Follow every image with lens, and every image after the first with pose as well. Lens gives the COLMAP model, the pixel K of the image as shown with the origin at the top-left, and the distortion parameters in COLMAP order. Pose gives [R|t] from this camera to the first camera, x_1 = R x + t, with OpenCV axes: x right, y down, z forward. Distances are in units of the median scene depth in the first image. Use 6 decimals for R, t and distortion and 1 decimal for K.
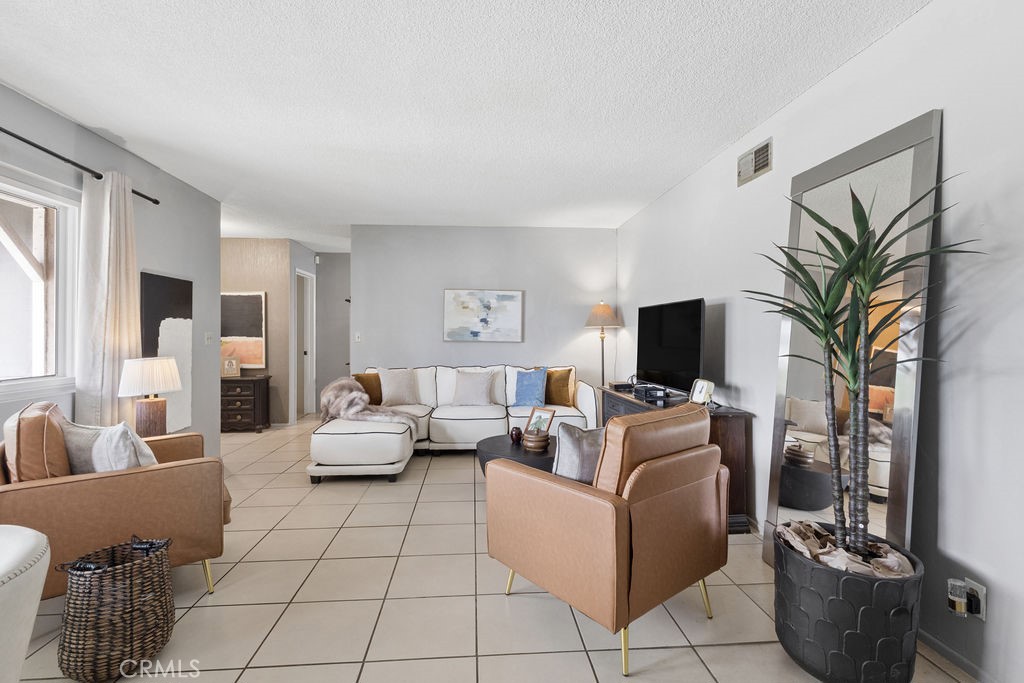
lens RADIAL K [[475.6, 0, 508.4], [0, 475.6, 337.5], [0, 0, 1]] dist [0.000918, -0.001016]
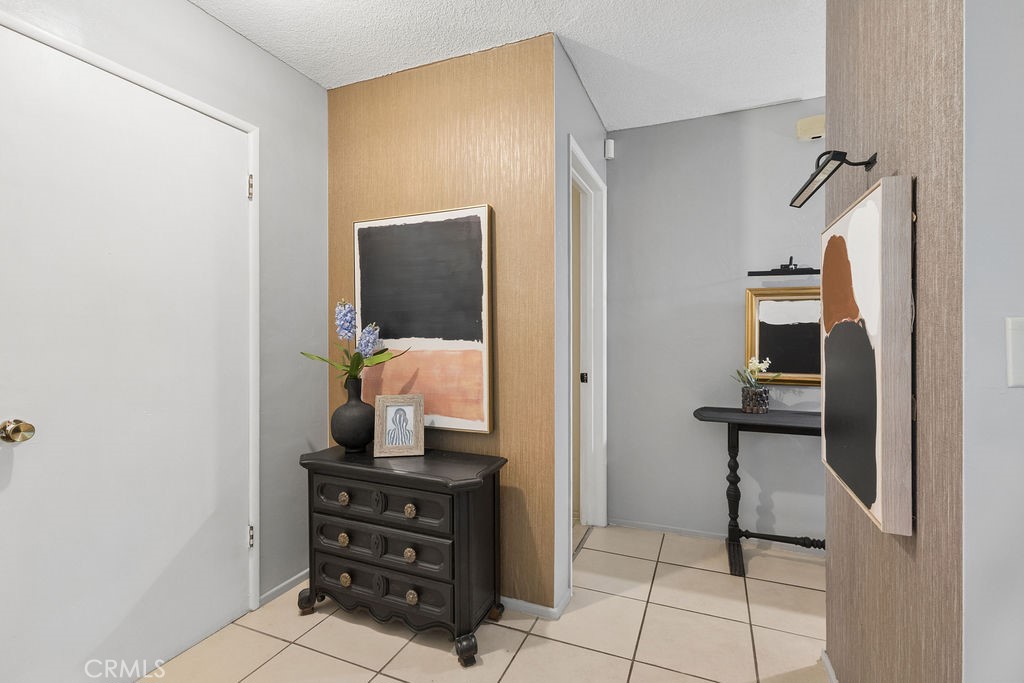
lens RADIAL K [[475.6, 0, 510.5], [0, 475.6, 337.3], [0, 0, 1]] dist [0.000918, -0.001016]
pose [[0.888843, 0.000773, -0.458210, -0.343206], [0.001065, 0.999992, 0.003753, -0.003903], [0.458210, -0.003824, 0.888836, 0.707565]]
